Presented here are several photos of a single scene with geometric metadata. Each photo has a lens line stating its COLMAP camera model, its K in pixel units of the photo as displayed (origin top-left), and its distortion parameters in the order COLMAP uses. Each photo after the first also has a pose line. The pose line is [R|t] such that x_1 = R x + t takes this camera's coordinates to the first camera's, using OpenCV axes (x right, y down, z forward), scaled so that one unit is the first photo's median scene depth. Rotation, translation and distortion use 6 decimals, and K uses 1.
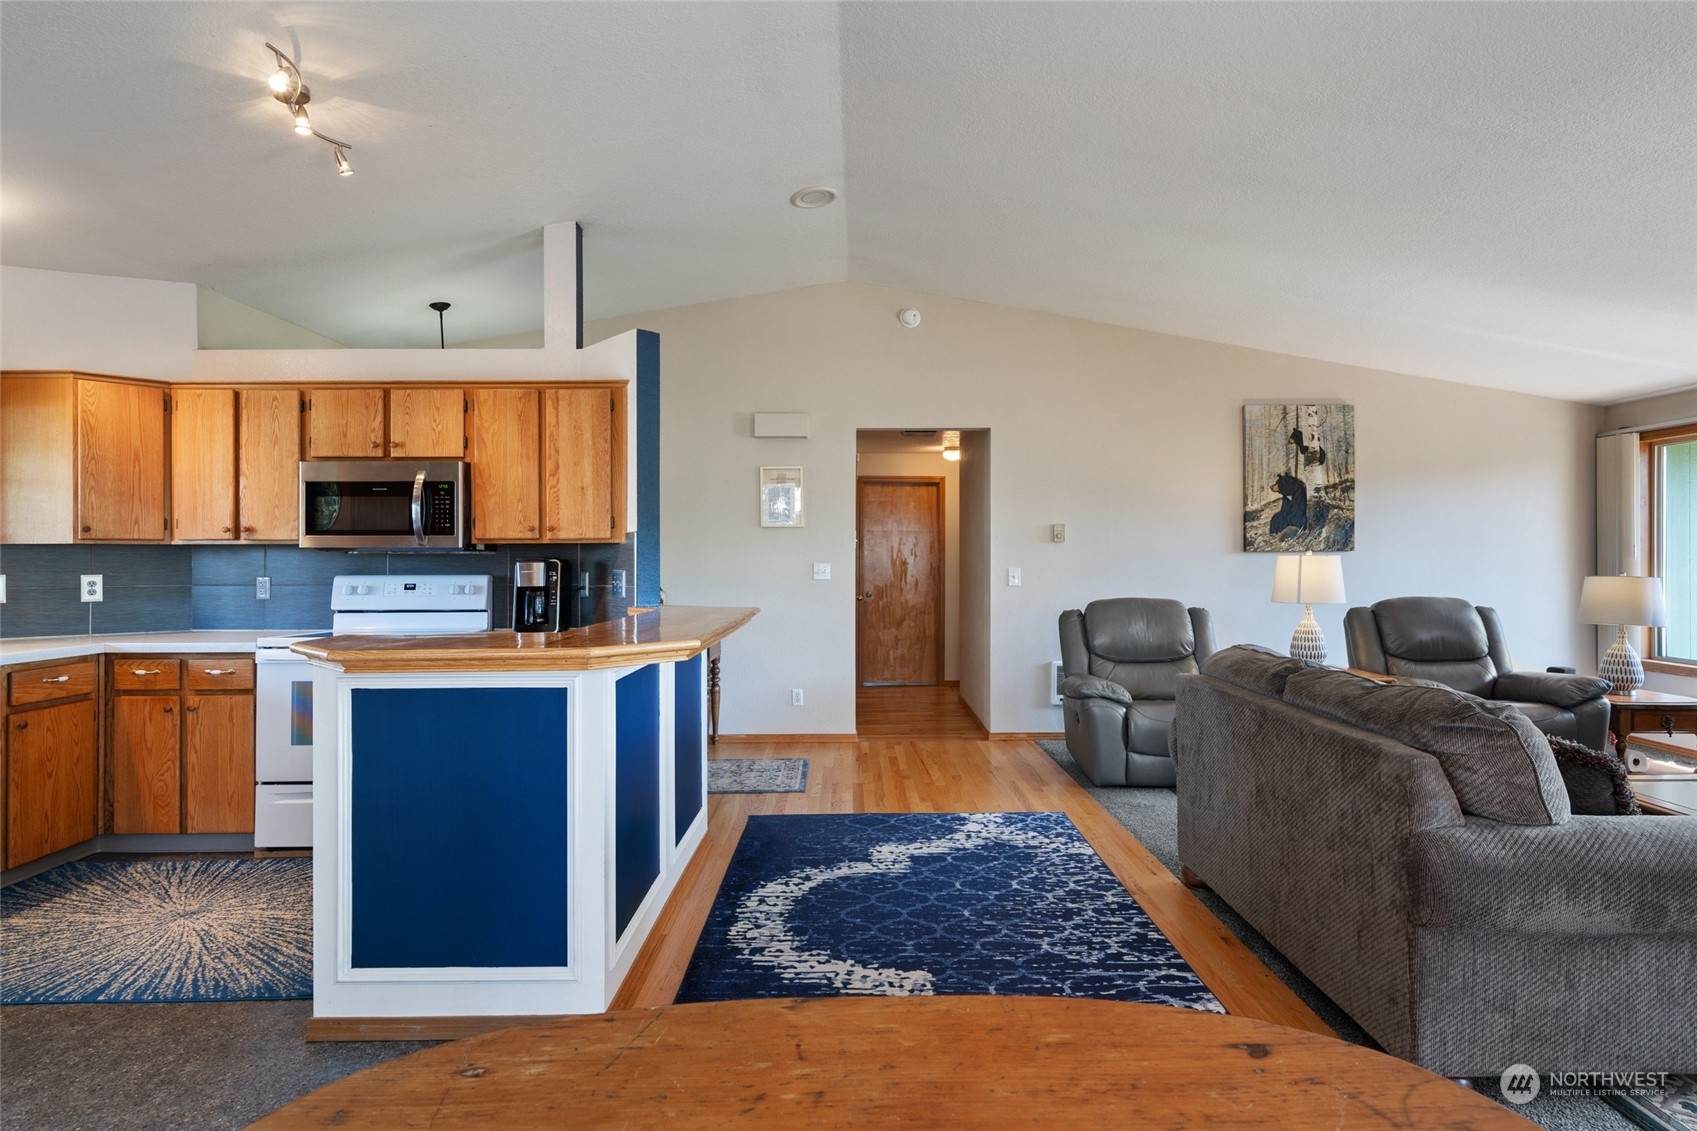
lens RADIAL K [[906.7, 0, 866.9], [0, 906.7, 559.4], [0, 0, 1]] dist [0.011611, -0.004762]
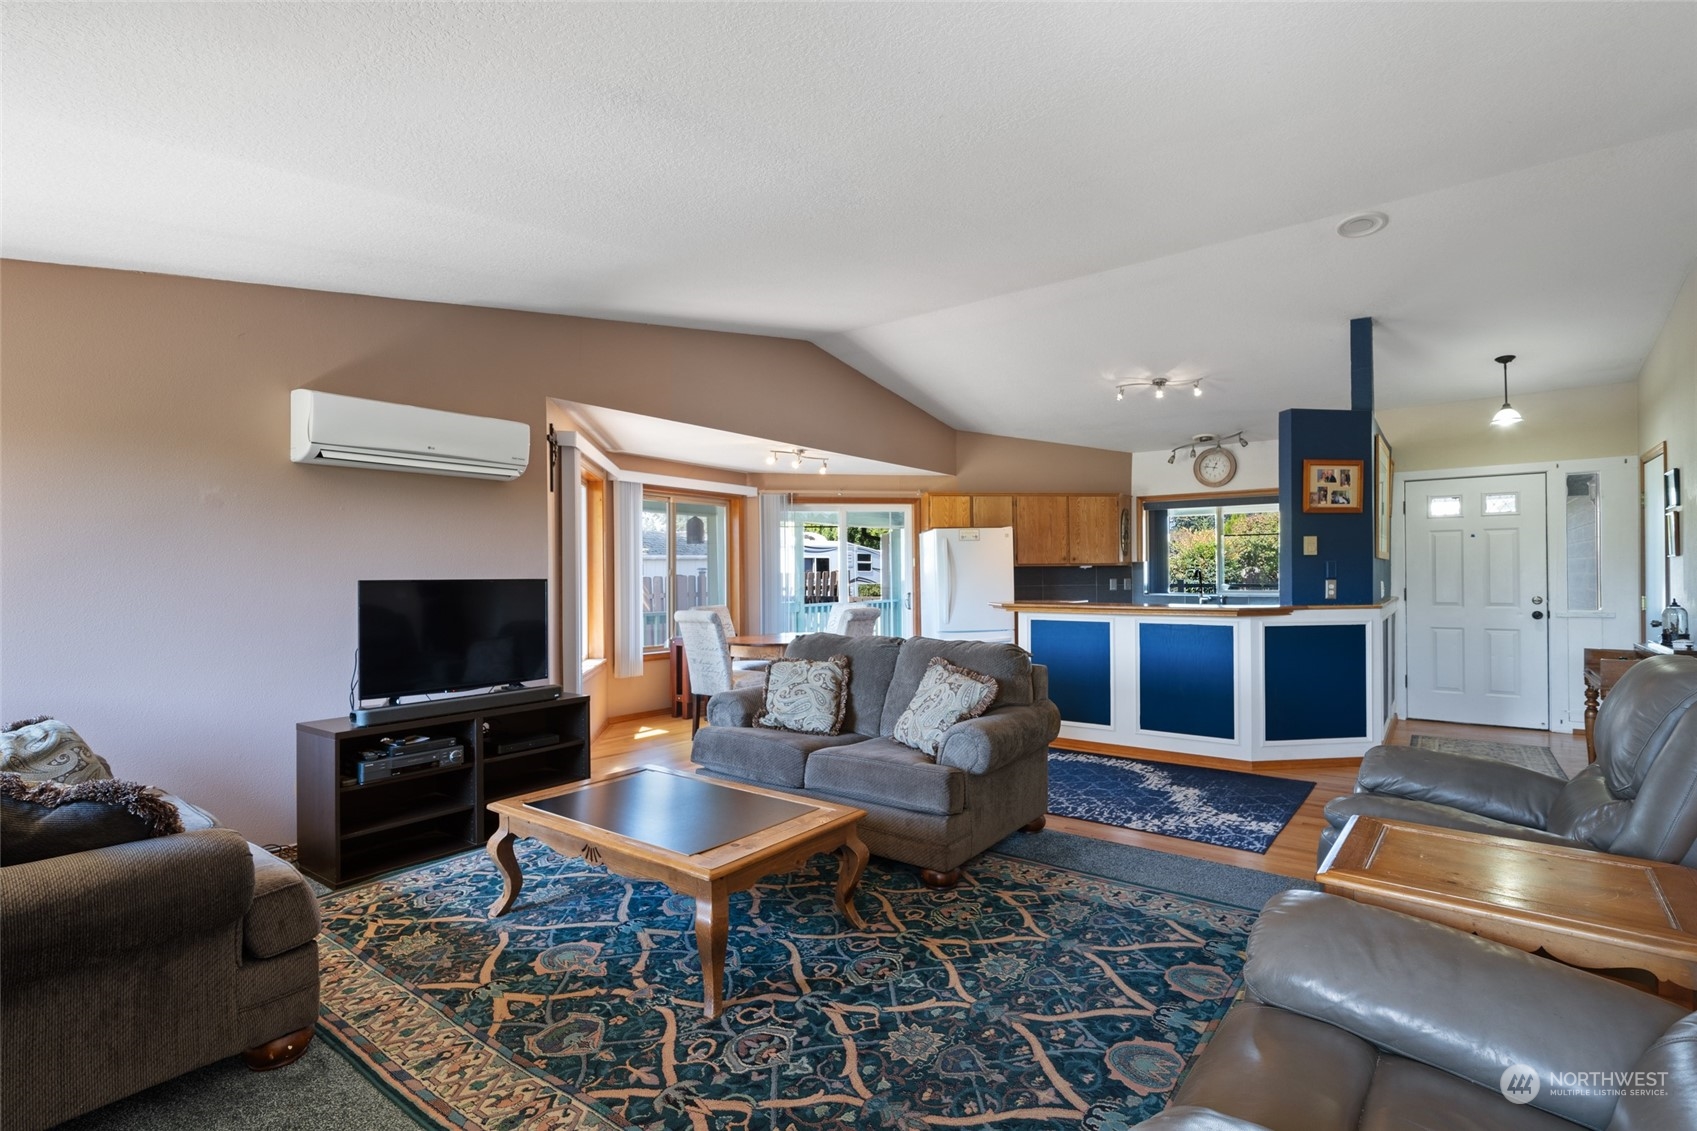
lens RADIAL K [[789.9, 0, 837.7], [0, 789.9, 578.0], [0, 0, 1]] dist [0.000517, 0.000673]
pose [[-0.644475, 0.014536, -0.764488, 1.202719], [0.015106, 0.999866, 0.006278, -0.012419], [0.764476, -0.007502, -0.644608, 1.299735]]
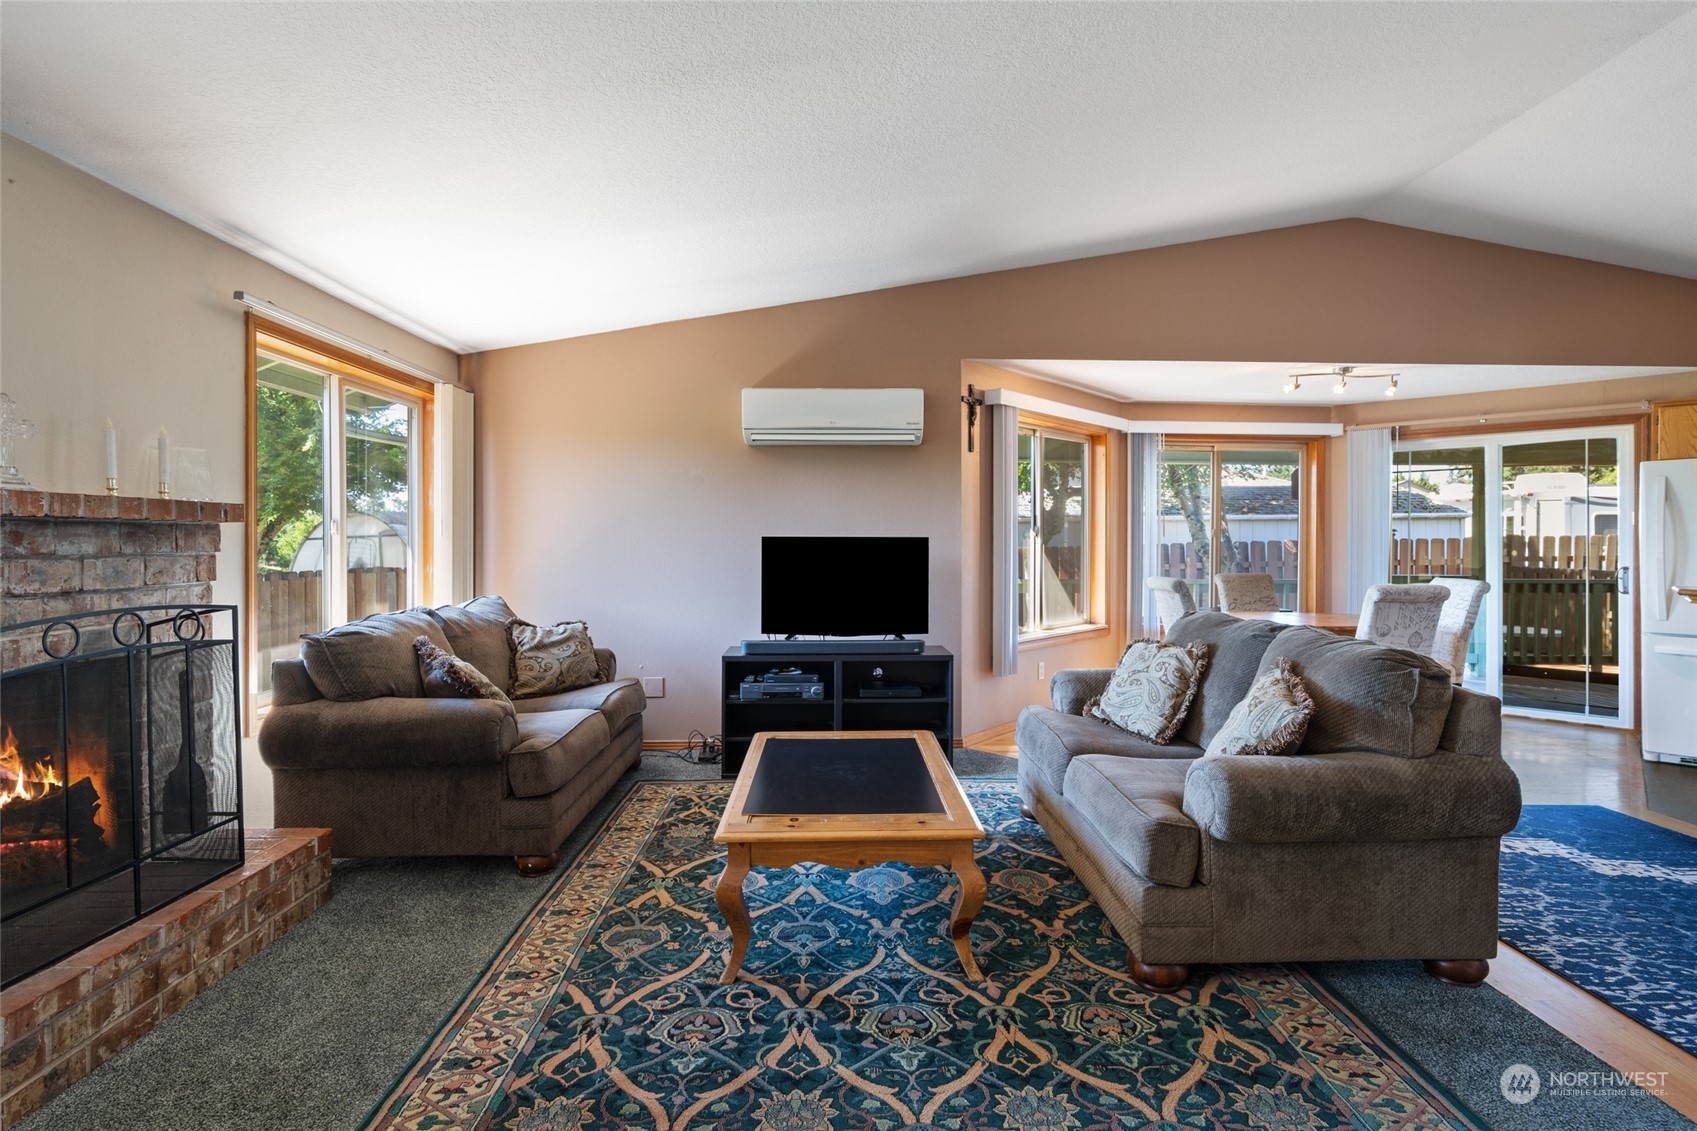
lens RADIAL K [[789.9, 0, 852.7], [0, 789.9, 553.0], [0, 0, 1]] dist [0.000517, 0.000673]
pose [[-0.999971, 0.004705, 0.006070, 0.738050], [0.004782, 0.999908, 0.012722, -0.003154], [-0.006010, 0.012751, -0.999901, 1.413070]]
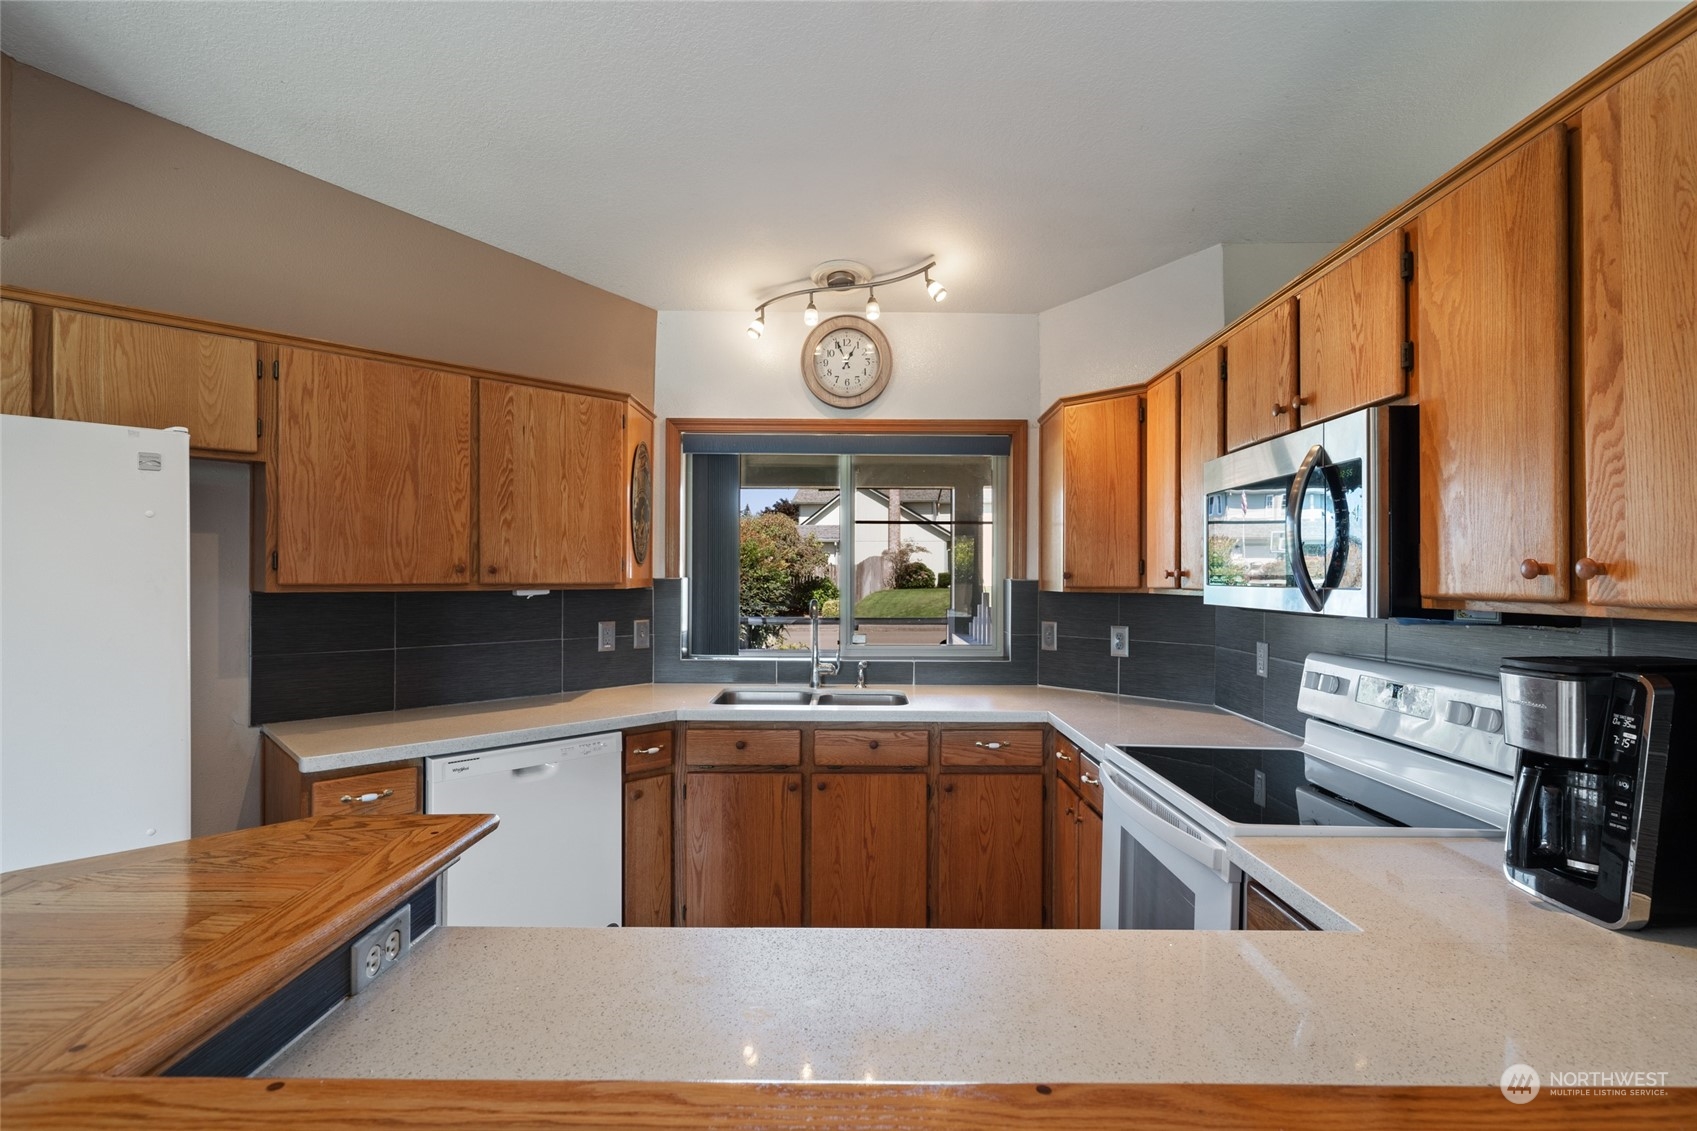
lens RADIAL K [[789.9, 0, 852.2], [0, 789.9, 565.1], [0, 0, 1]] dist [0.000517, 0.000673]
pose [[-0.045971, -0.011229, -0.998880, -0.083233], [0.004033, 0.999927, -0.011426, -0.034188], [0.998935, -0.004554, -0.045922, 0.791622]]
